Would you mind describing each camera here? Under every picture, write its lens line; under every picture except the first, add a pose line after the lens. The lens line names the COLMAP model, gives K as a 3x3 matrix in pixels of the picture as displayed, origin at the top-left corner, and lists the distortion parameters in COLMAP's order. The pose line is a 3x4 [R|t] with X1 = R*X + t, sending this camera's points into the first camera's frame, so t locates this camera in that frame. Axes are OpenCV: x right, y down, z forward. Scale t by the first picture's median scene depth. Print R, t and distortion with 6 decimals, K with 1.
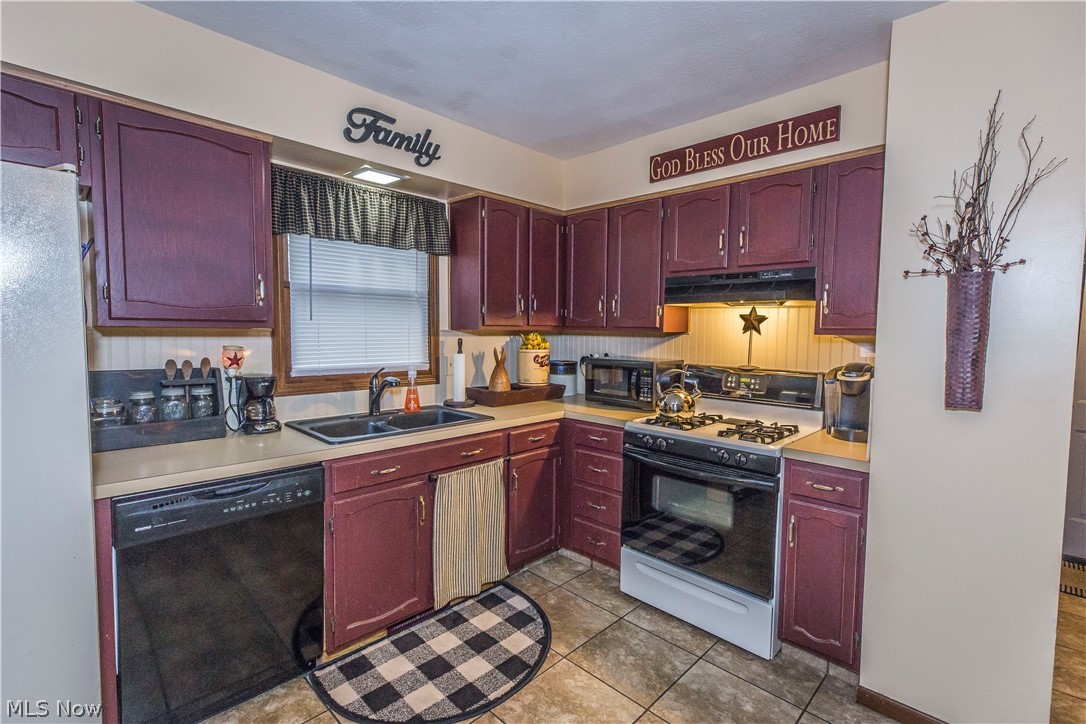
lens RADIAL K [[494.8, 0, 548.6], [0, 494.8, 358.5], [0, 0, 1]] dist [0.002796, 0.000227]
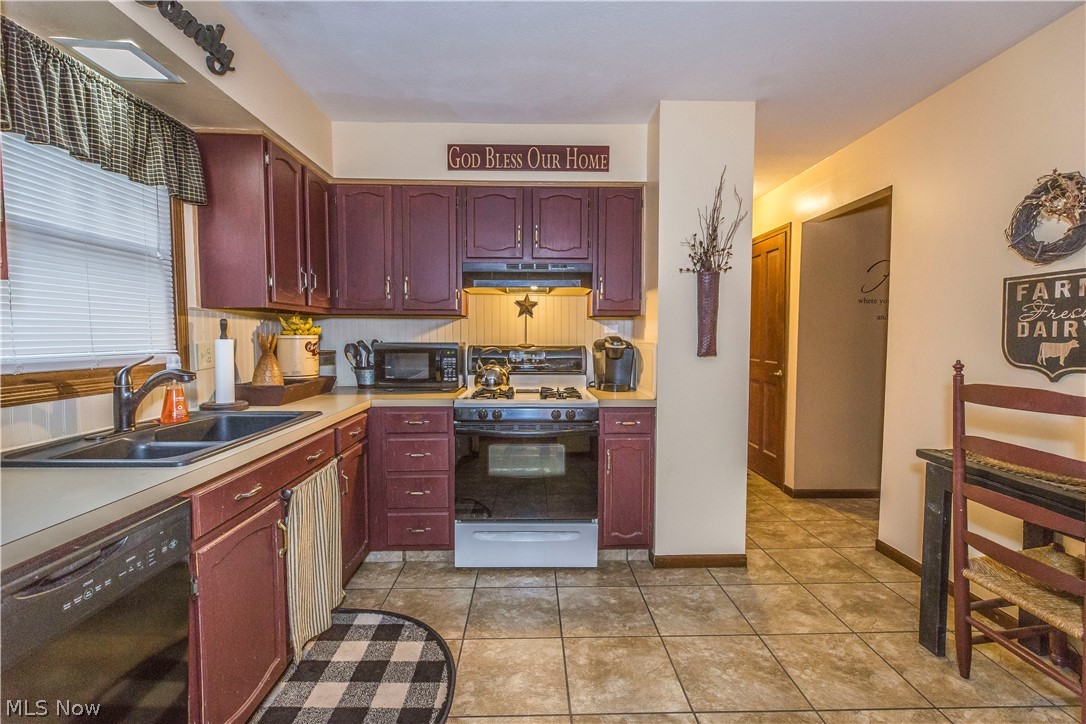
lens RADIAL K [[485.2, 0, 539.9], [0, 485.2, 358.9], [0, 0, 1]] dist [0.003358, 0.000347]
pose [[0.701985, -0.045027, 0.710766, -0.442133], [0.049568, 0.998668, 0.014309, 0.039338], [-0.710464, 0.025186, 0.703282, 0.176106]]
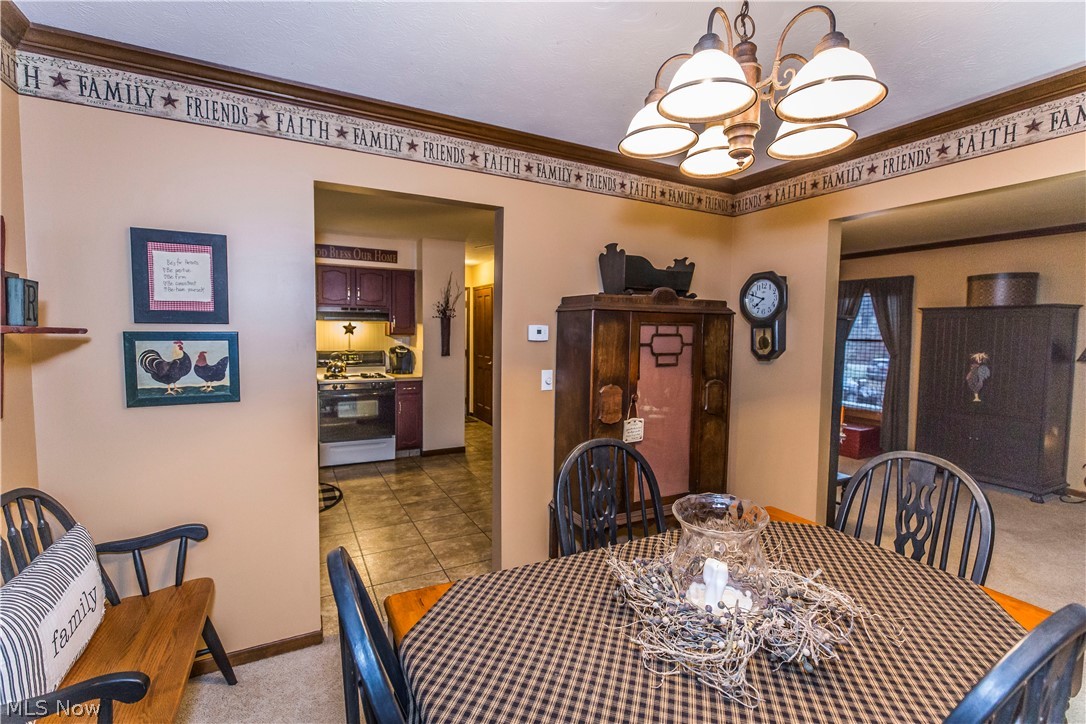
lens RADIAL K [[485.2, 0, 539.9], [0, 485.2, 358.9], [0, 0, 1]] dist [0.003358, 0.000347]
pose [[0.312178, -0.064258, 0.947848, -1.457951], [0.047884, 0.997506, 0.051853, -0.016595], [-0.948816, 0.029199, 0.314476, -0.473458]]
